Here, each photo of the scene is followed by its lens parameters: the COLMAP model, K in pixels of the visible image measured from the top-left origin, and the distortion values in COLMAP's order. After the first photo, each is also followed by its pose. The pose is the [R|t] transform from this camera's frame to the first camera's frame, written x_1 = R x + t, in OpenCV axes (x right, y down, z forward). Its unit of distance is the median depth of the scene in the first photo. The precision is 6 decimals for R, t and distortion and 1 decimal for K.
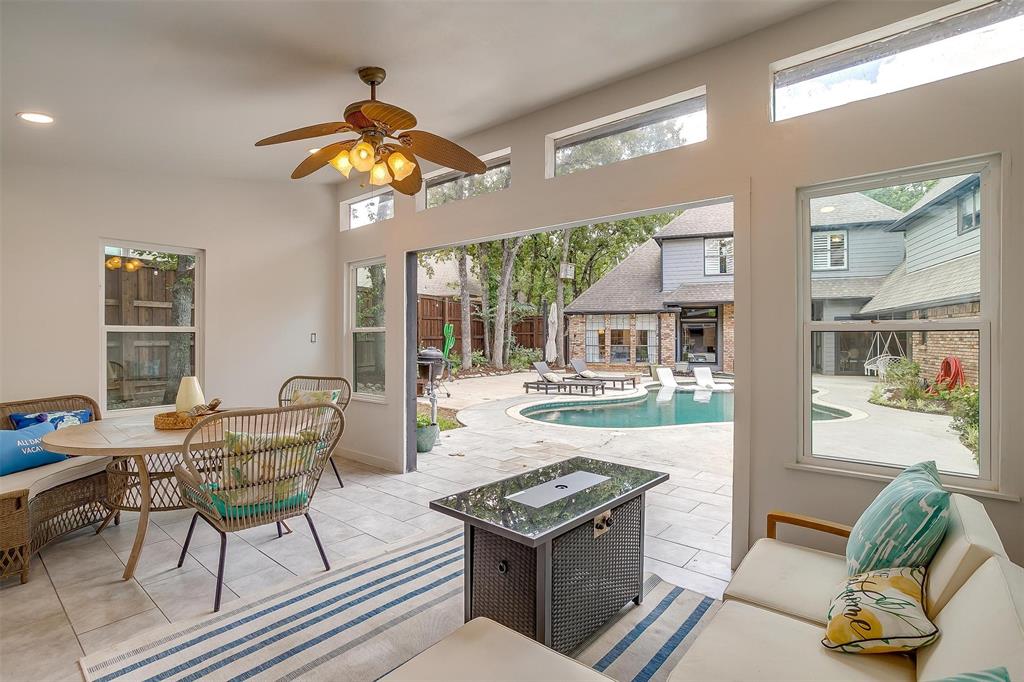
lens RADIAL K [[505.4, 0, 508.8], [0, 505.4, 337.7], [0, 0, 1]] dist [-0.035816, 0.015542]
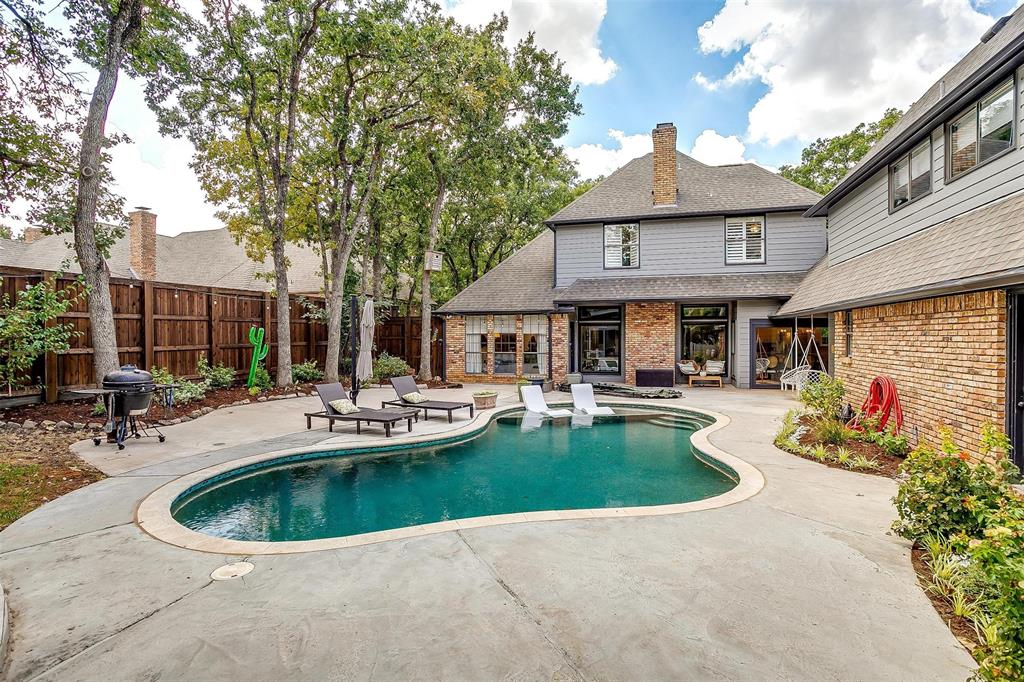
lens RADIAL K [[505.4, 0, 513.3], [0, 505.4, 341.7], [0, 0, 1]] dist [-0.035816, 0.015542]
pose [[0.994395, -0.001581, 0.105718, 0.161882], [0.000693, 0.999964, 0.008440, -0.010536], [-0.105728, -0.008319, 0.994360, 0.194698]]
